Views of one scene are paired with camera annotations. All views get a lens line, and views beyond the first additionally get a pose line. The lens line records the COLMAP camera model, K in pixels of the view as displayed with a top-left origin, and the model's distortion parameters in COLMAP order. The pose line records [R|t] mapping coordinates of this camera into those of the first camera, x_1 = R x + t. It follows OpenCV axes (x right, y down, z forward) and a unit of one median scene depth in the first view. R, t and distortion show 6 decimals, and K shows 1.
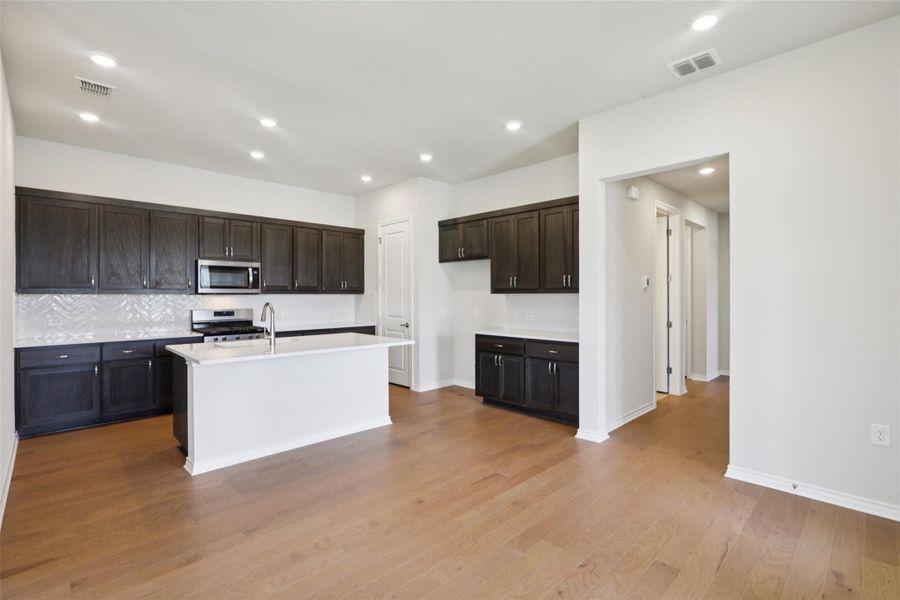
lens RADIAL K [[417.5, 0, 446.4], [0, 417.5, 297.6], [0, 0, 1]] dist [-0.001243, -0.000153]
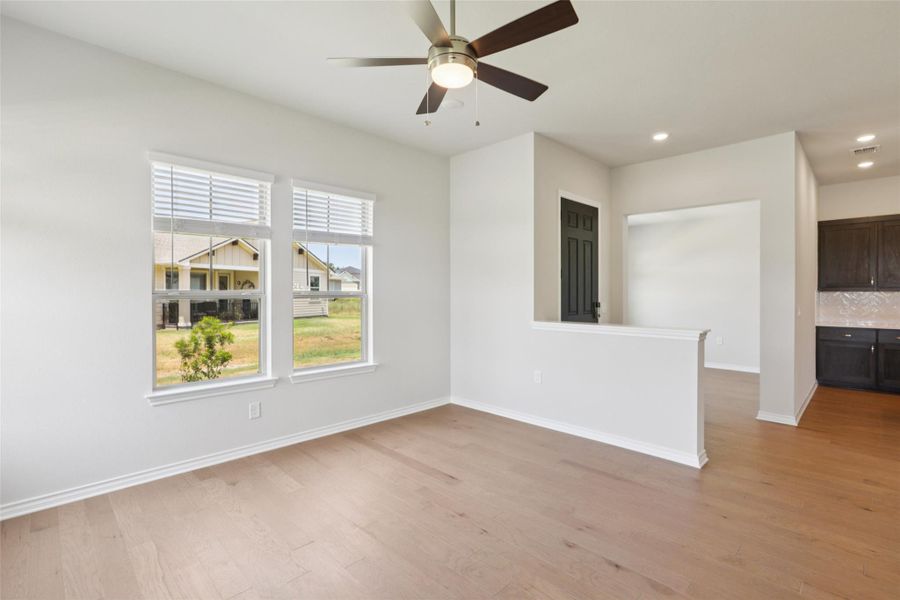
lens RADIAL K [[417.5, 0, 452.5], [0, 417.5, 294.1], [0, 0, 1]] dist [-0.001243, -0.000153]
pose [[0.025406, 0.002642, -0.999674, 0.439144], [-0.005948, 0.999979, 0.002492, 0.004062], [0.999660, 0.005883, 0.025421, -0.360025]]
